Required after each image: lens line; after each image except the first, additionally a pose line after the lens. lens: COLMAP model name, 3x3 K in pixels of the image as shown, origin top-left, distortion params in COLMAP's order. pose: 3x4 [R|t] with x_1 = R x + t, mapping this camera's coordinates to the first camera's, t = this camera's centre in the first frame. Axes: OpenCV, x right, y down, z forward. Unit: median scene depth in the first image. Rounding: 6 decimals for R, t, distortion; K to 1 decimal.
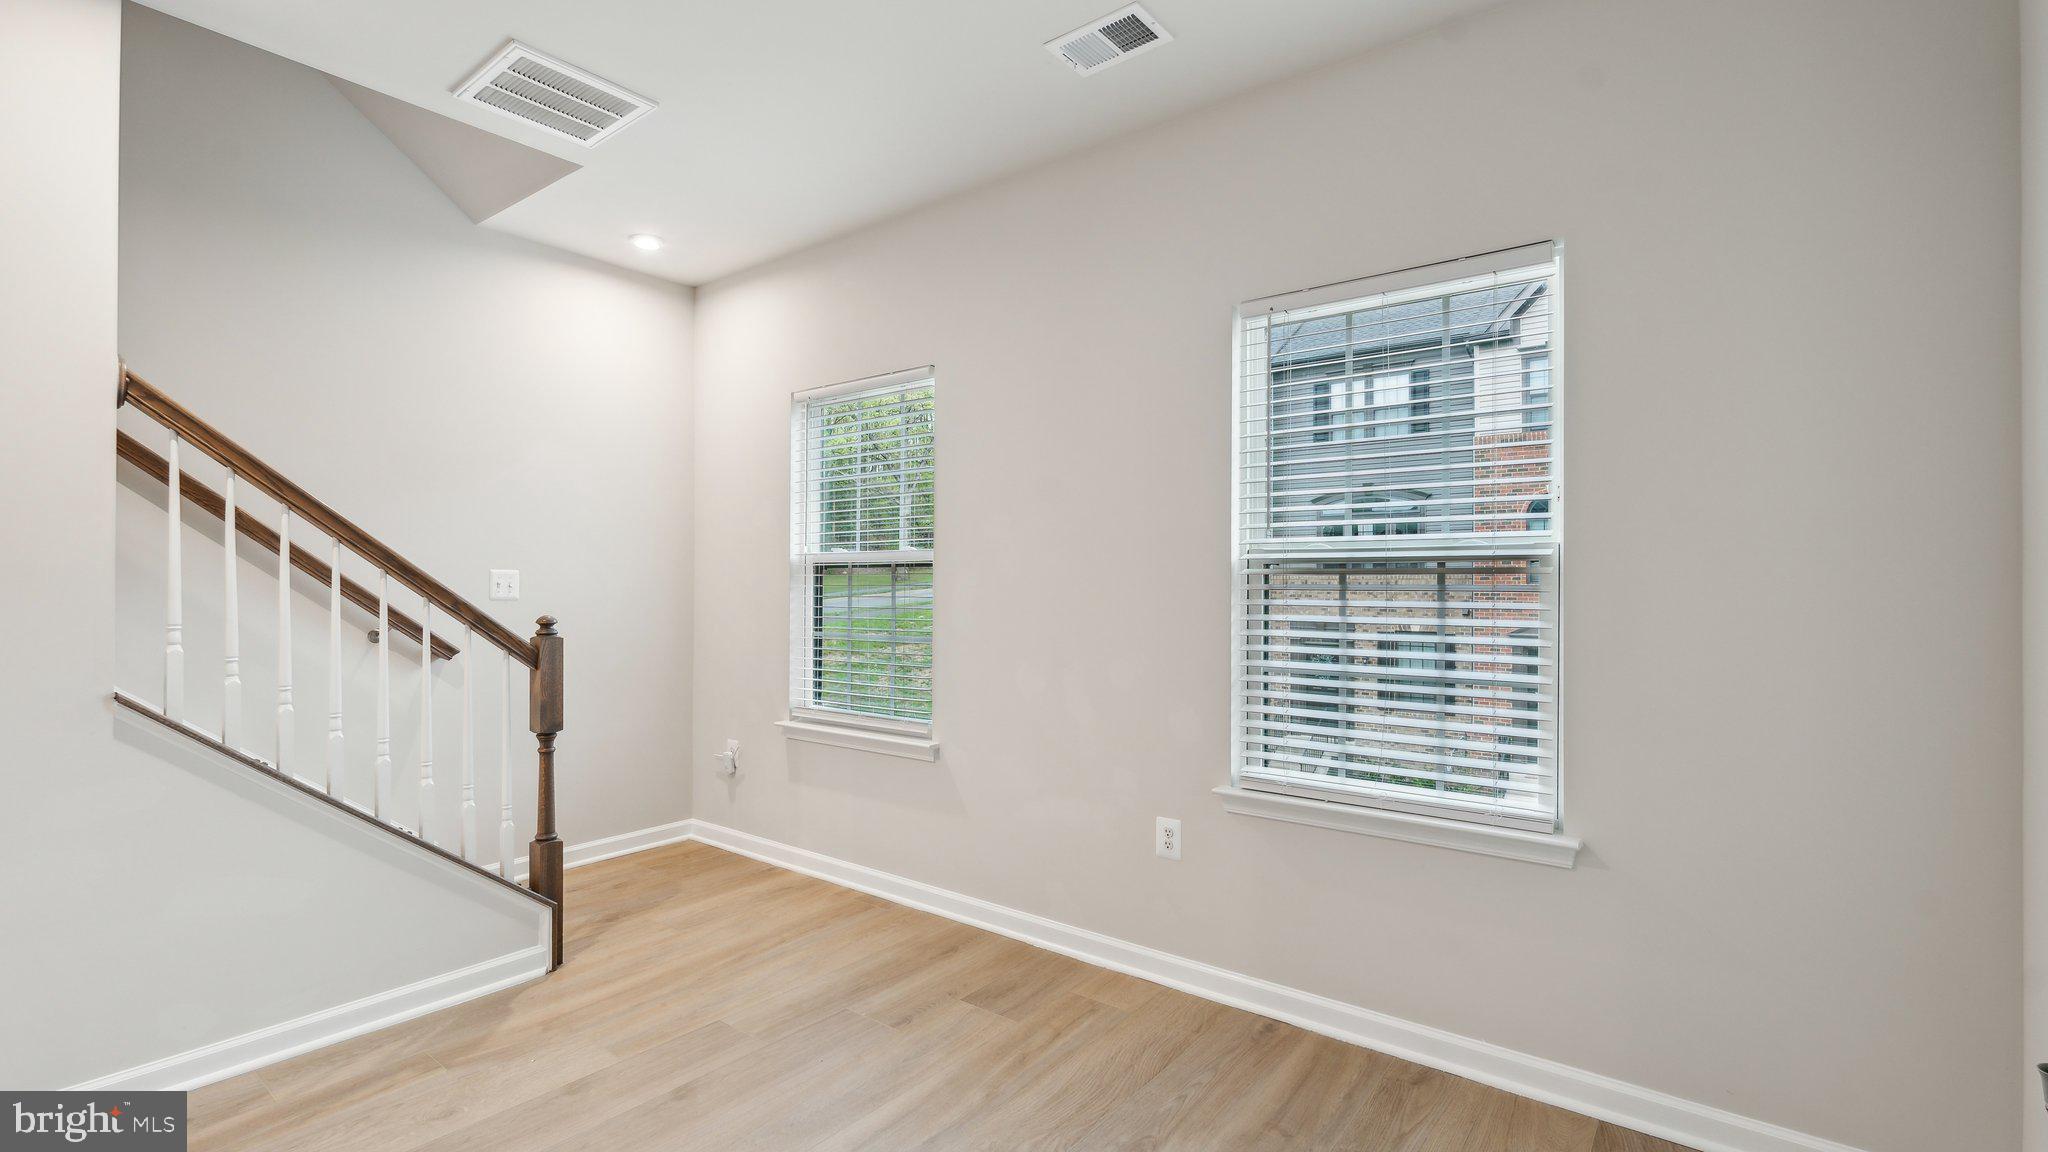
lens RADIAL K [[907.9, 0, 1035.2], [0, 907.9, 597.6], [0, 0, 1]] dist [-0.003611, 0.001141]
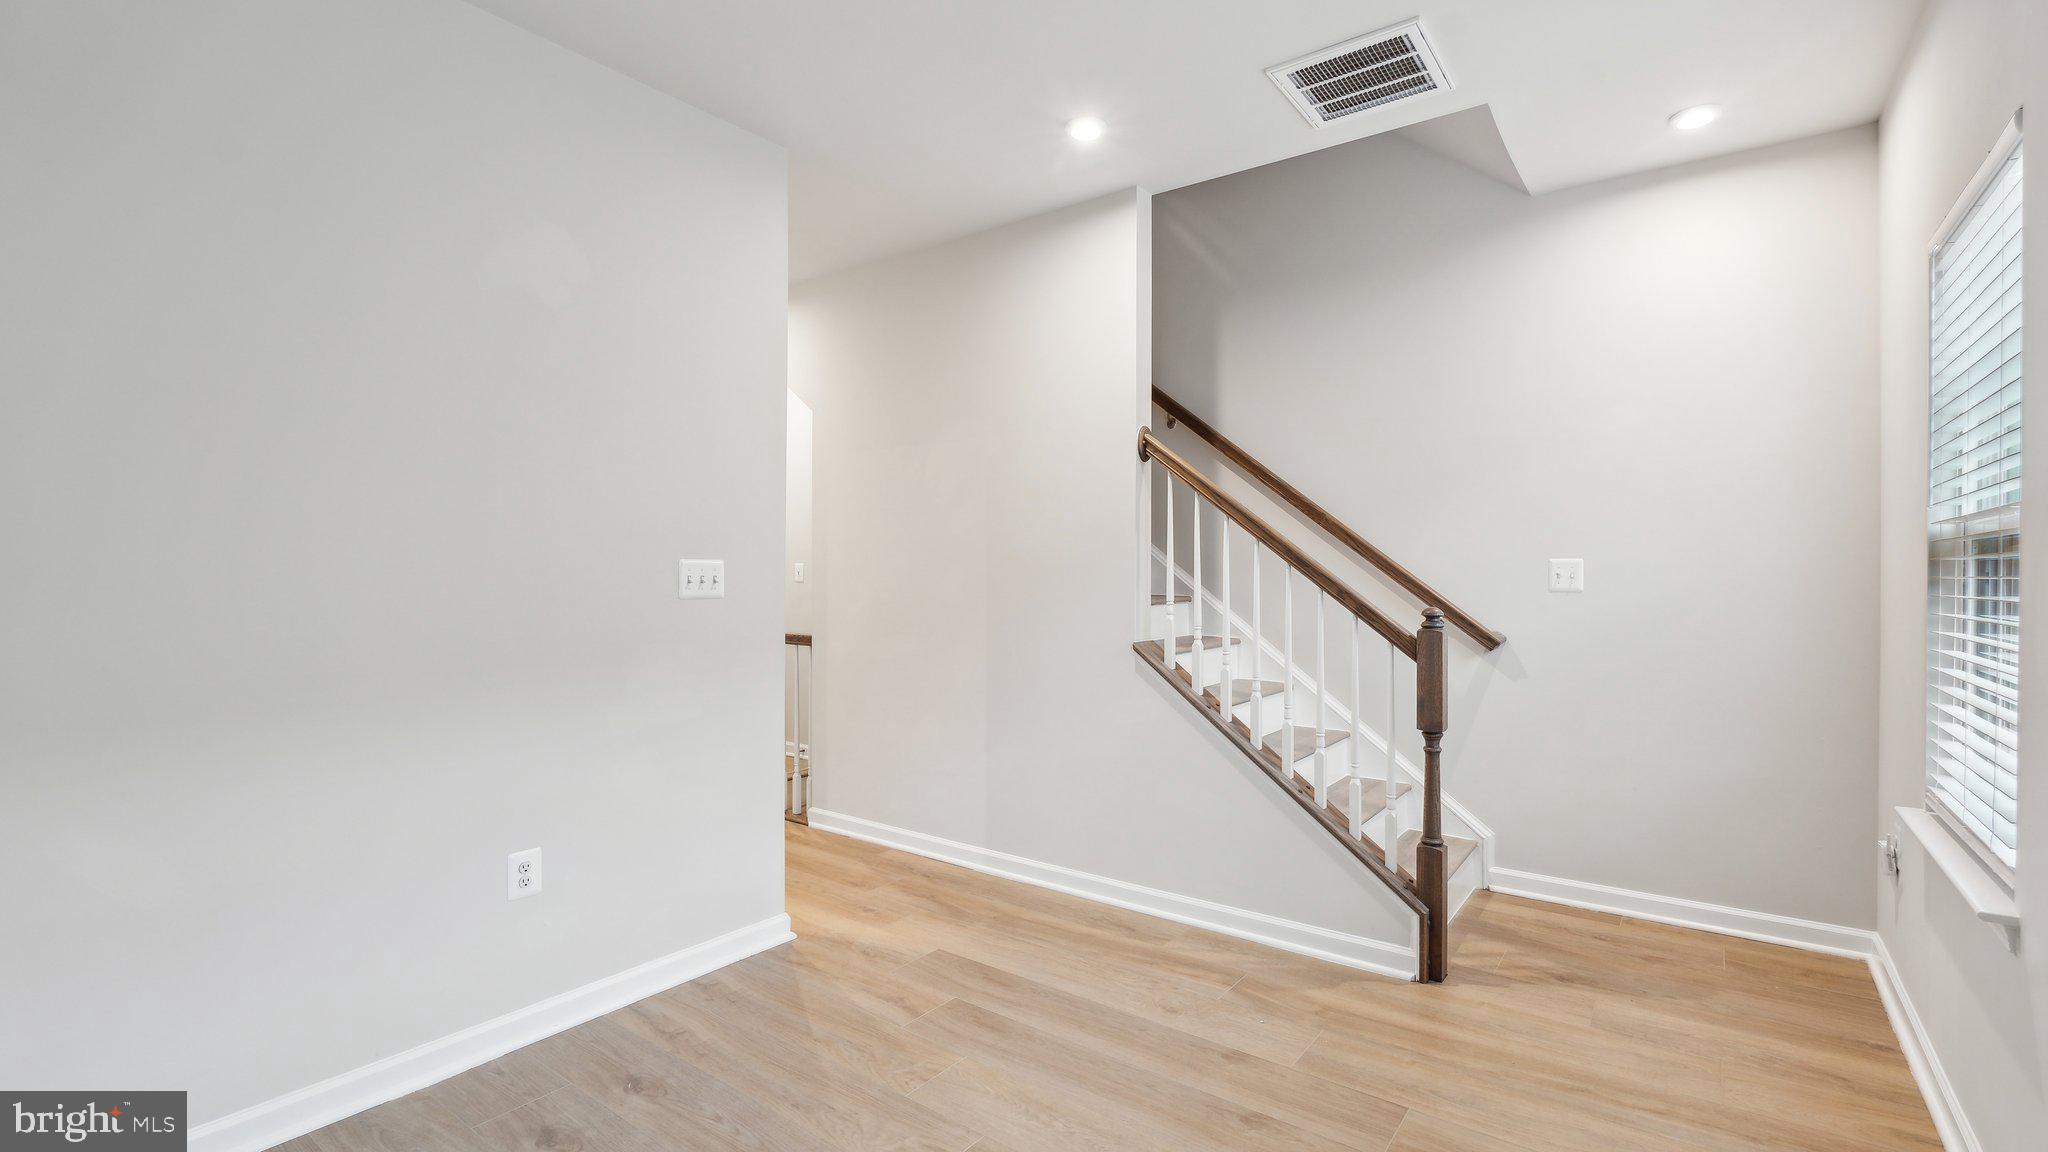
lens RADIAL K [[907.9, 0, 1022.4], [0, 907.9, 590.0], [0, 0, 1]] dist [-0.003611, 0.001141]
pose [[0.014669, 0.013475, -0.999802, 0.399887], [-0.017499, 0.999760, 0.013218, -0.002983], [0.999739, 0.017302, 0.014902, 0.559351]]
